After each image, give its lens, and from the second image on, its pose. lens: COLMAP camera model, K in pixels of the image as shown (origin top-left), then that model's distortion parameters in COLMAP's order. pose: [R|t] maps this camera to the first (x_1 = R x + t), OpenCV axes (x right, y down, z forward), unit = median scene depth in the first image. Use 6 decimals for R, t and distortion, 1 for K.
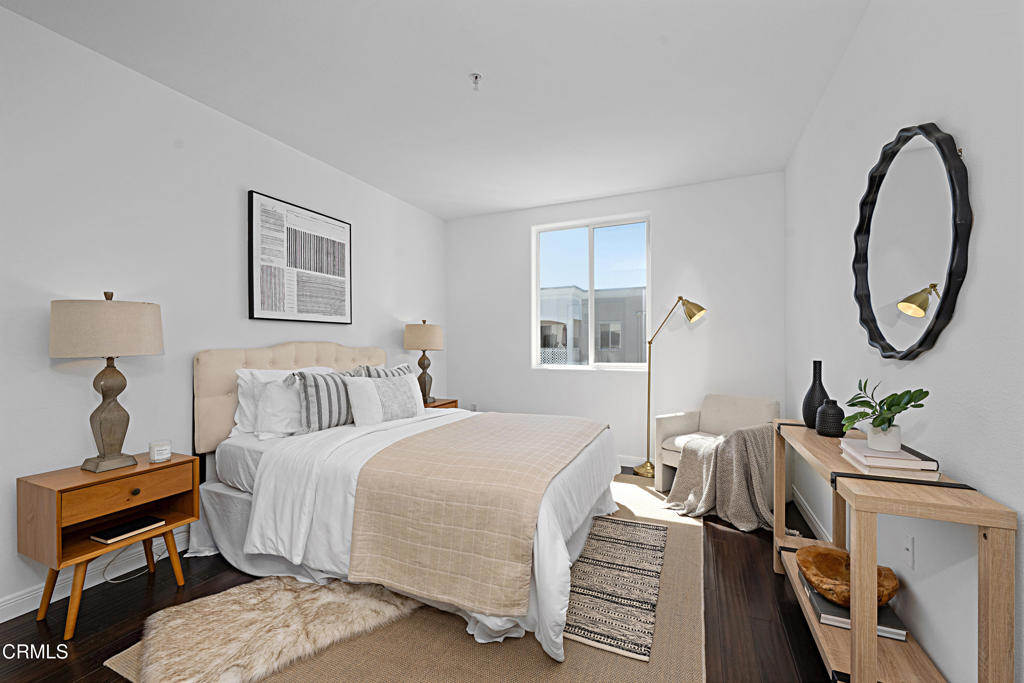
lens RADIAL K [[408.9, 0, 512.0], [0, 408.9, 341.5], [0, 0, 1]] dist [-0.000886, 0.000112]
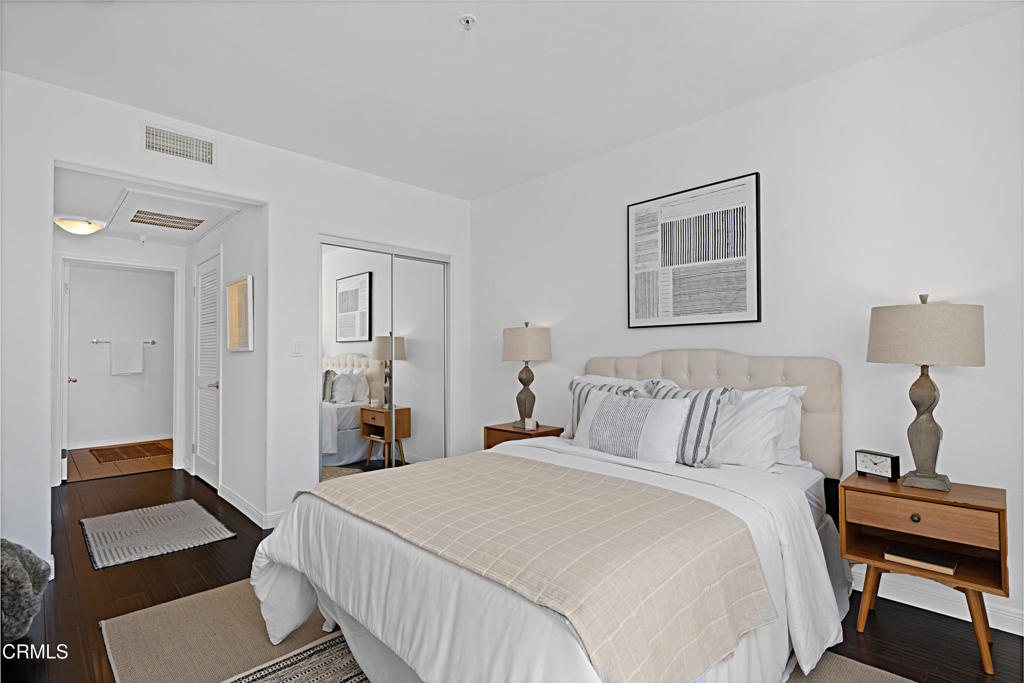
lens RADIAL K [[421.0, 0, 512.4], [0, 421.0, 350.6], [0, 0, 1]] dist [-0.000910, 0.000014]
pose [[-0.282638, -0.007224, -0.959200, 0.431940], [0.012824, 0.999854, -0.011309, 0.008657], [0.959141, -0.015497, -0.282504, 0.918979]]
